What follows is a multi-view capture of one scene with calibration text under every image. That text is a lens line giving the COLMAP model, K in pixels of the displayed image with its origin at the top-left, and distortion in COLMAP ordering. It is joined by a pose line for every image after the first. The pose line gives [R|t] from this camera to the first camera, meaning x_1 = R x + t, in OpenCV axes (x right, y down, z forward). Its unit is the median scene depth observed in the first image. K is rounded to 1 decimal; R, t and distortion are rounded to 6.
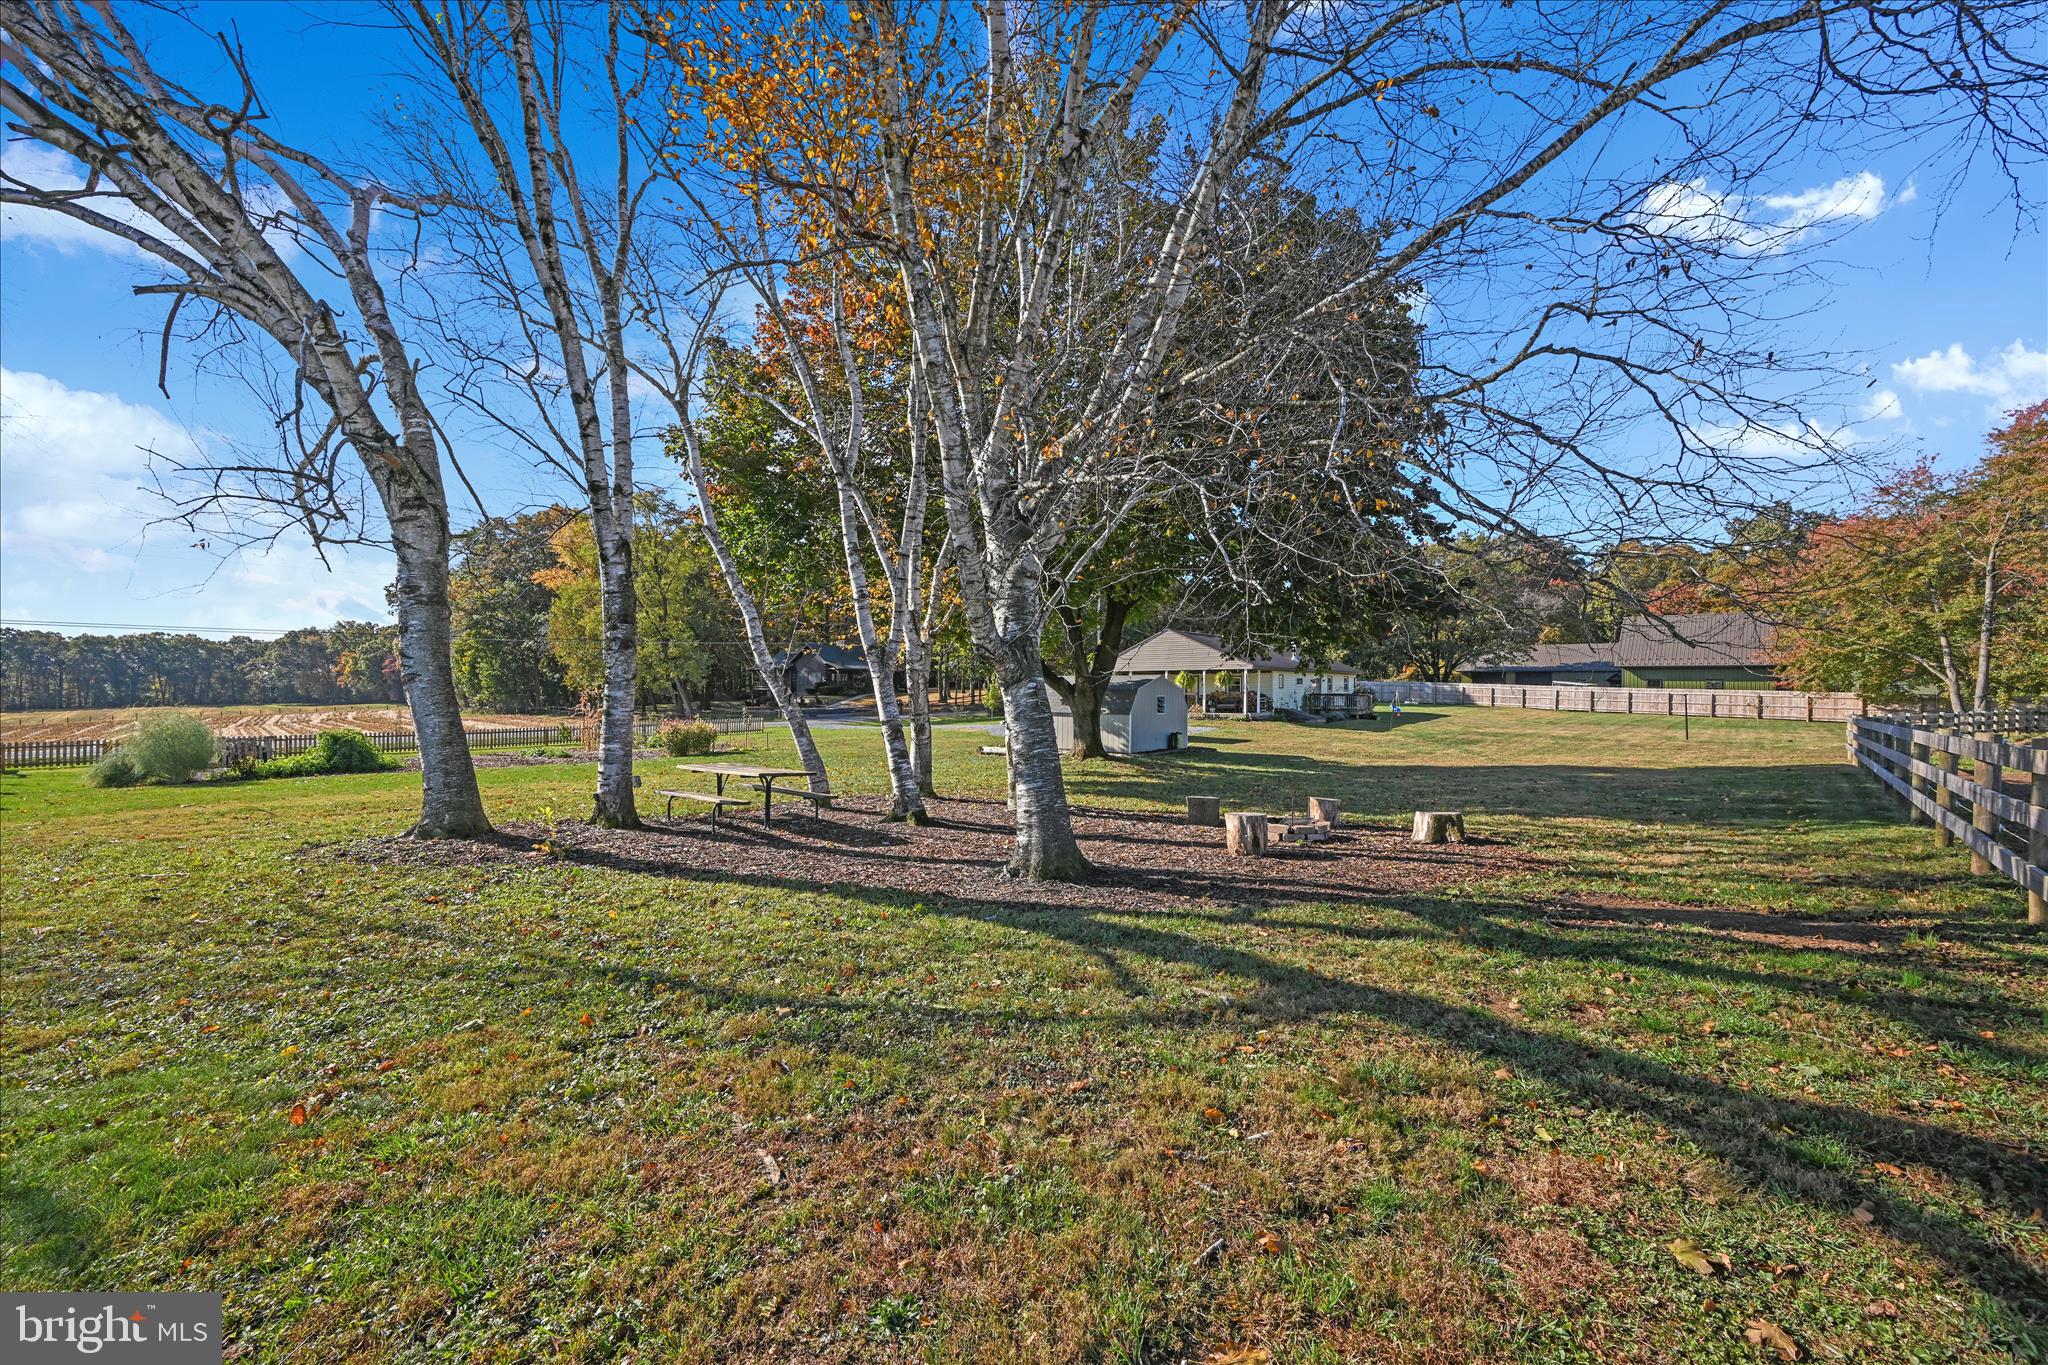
lens RADIAL K [[809.4, 0, 1029.7], [0, 809.4, 679.0], [0, 0, 1]] dist [0.000101, 0.000219]
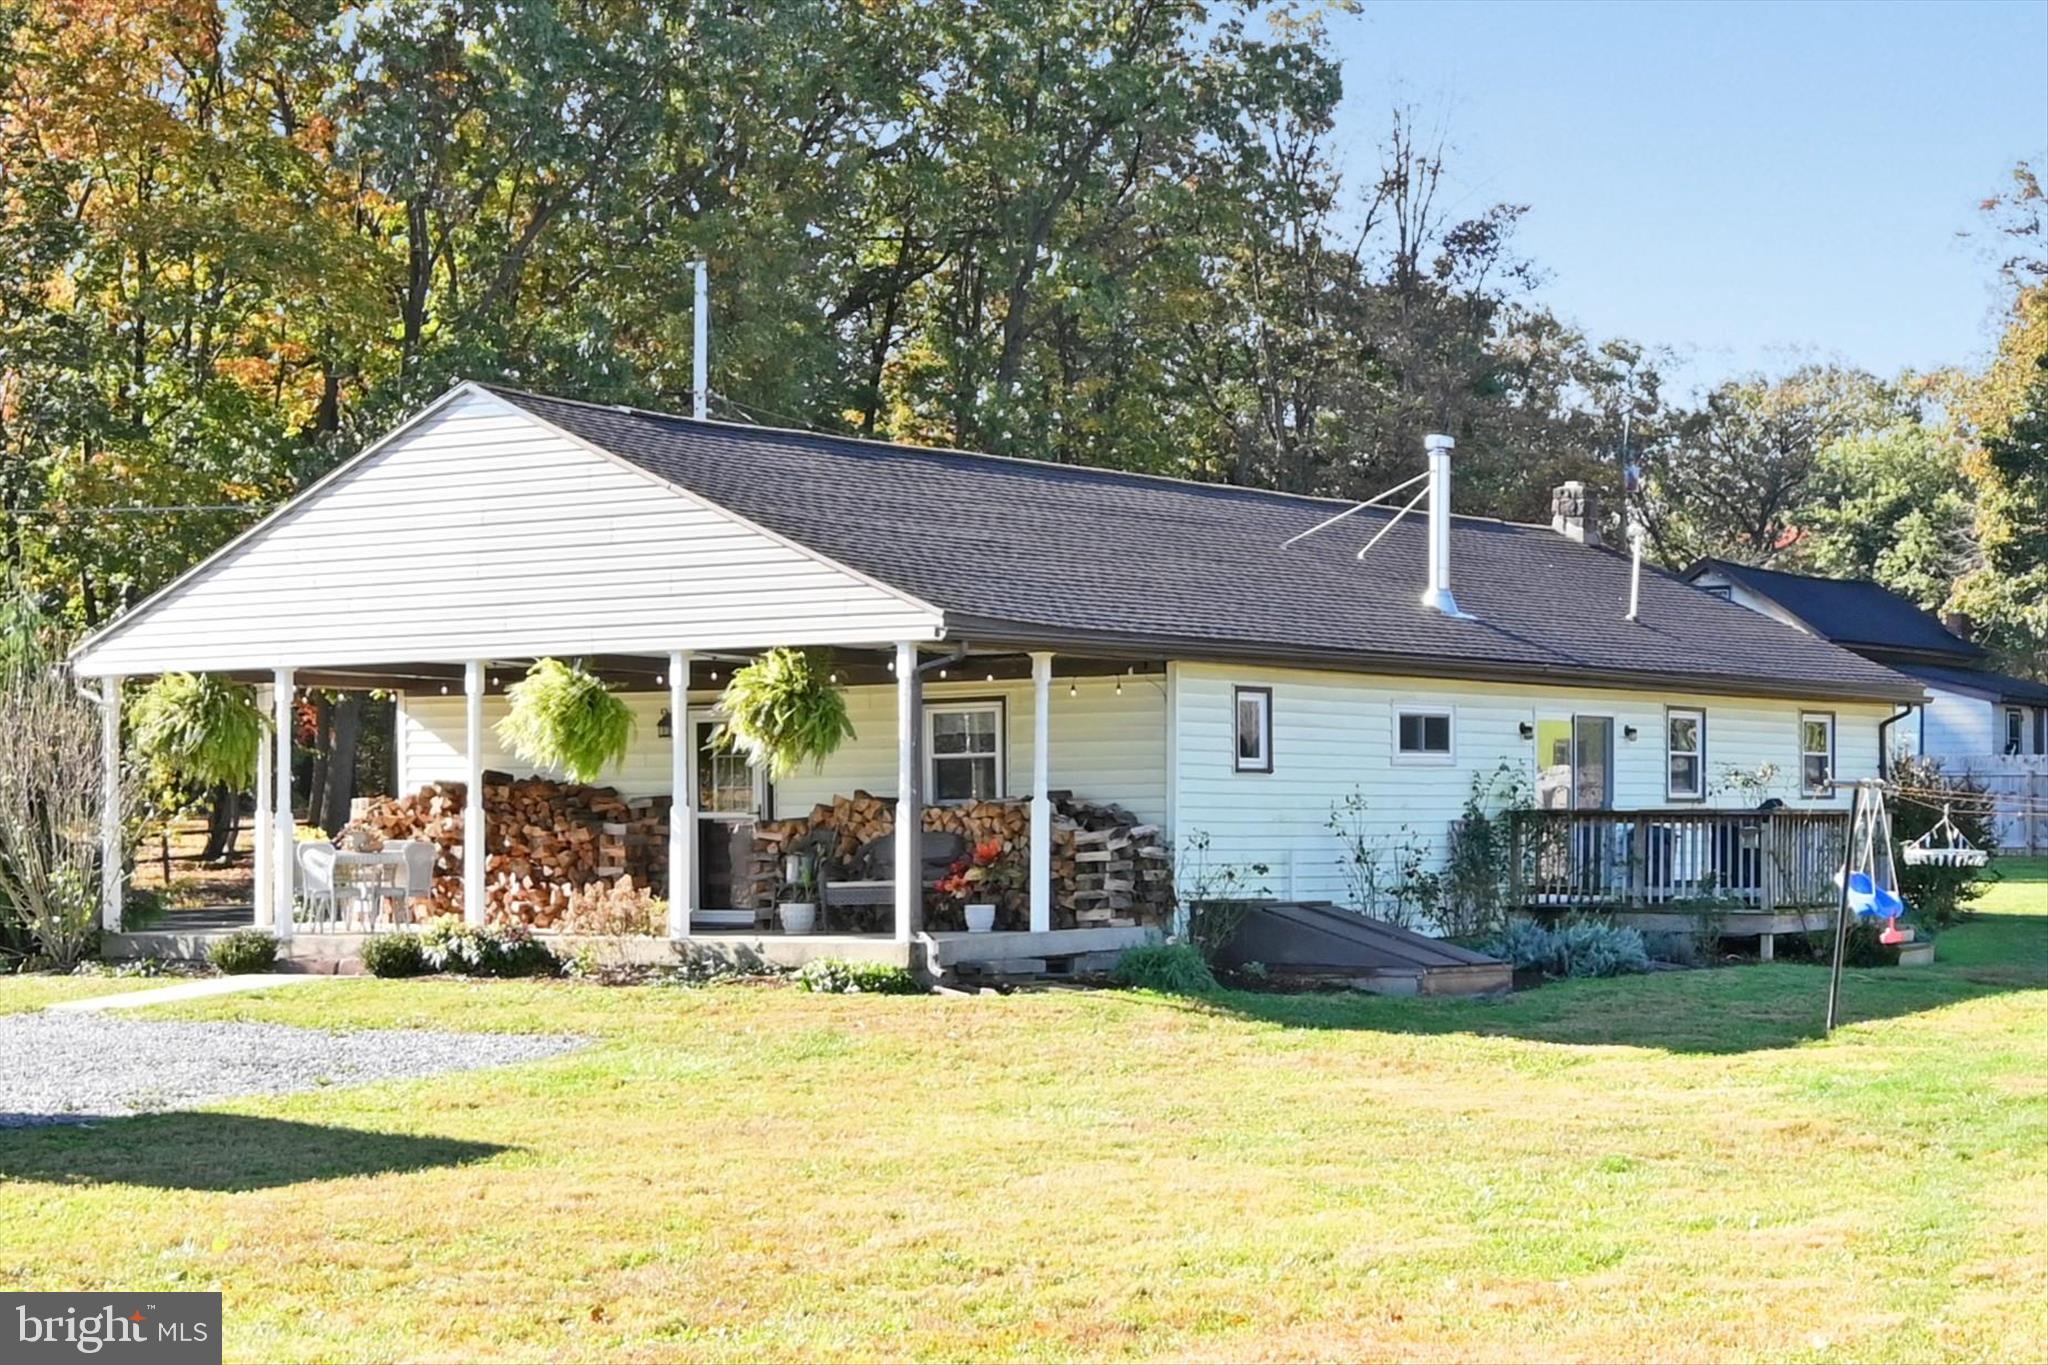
lens RADIAL K [[3313.7, 0, 1024.0], [0, 3313.7, 682.5], [0, 0, 1]] dist [-0.007316, -0.010087]
pose [[0.999938, -0.003315, 0.010664, 0.245957], [0.003606, 0.999618, -0.027414, 0.010749], [-0.010569, 0.027451, 0.999567, 0.337834]]
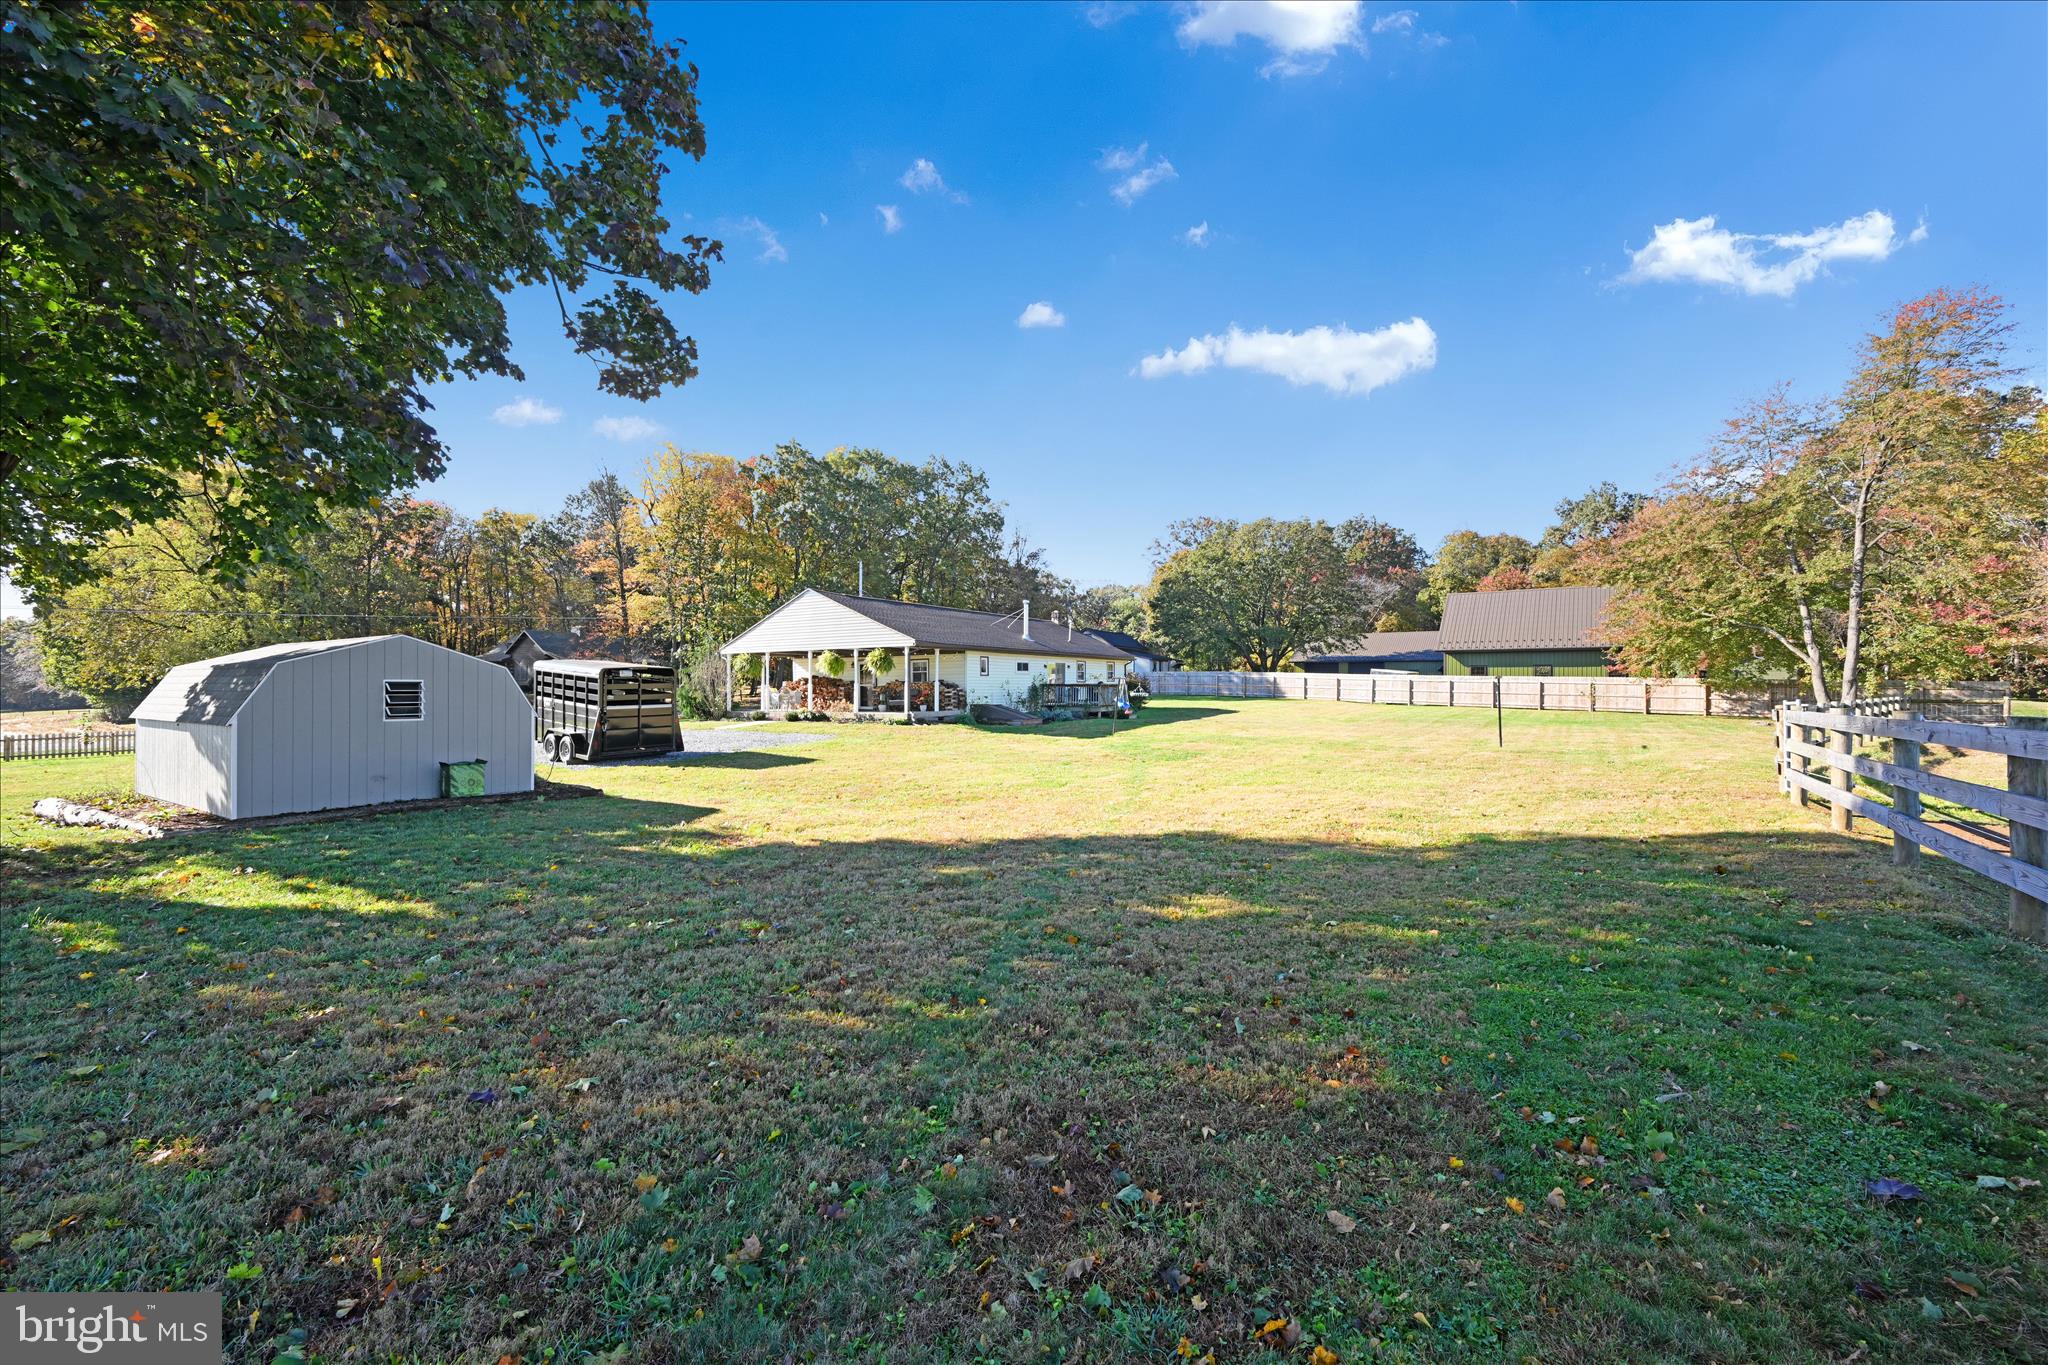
lens RADIAL K [[809.4, 0, 1029.7], [0, 809.4, 679.0], [0, 0, 1]] dist [0.000101, 0.000219]
pose [[0.990887, -0.005530, 0.134579, 0.241785], [0.005106, 0.999981, 0.003493, 0.011412], [-0.134596, -0.002774, 0.990897, 0.281843]]
